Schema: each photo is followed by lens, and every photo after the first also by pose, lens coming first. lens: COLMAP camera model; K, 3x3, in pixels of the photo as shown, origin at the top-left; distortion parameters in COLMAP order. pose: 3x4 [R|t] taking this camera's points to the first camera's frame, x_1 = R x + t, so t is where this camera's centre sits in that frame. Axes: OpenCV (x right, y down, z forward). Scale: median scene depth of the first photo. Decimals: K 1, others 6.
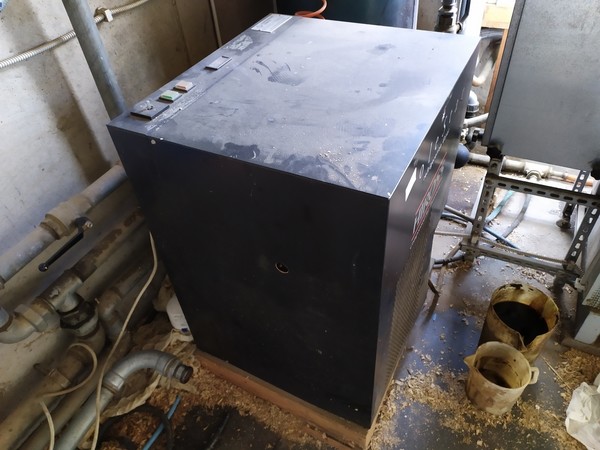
lens RADIAL K [[452.6, 0, 304.6], [0, 452.6, 222.1], [0, 0, 1]] dist [0.031937, -0.007596]
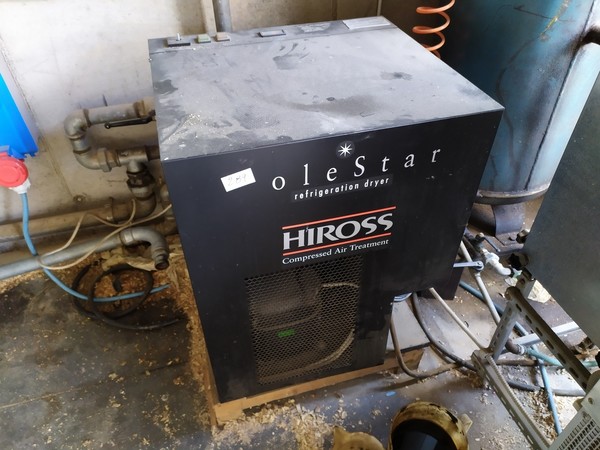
lens RADIAL K [[452.6, 0, 306.6], [0, 452.6, 227.6], [0, 0, 1]] dist [0.031937, -0.007596]
pose [[0.684895, 0.528815, -0.501272, 0.625672], [-0.526167, 0.834845, 0.161807, -0.165400], [0.504050, 0.152932, 0.850027, 0.159686]]
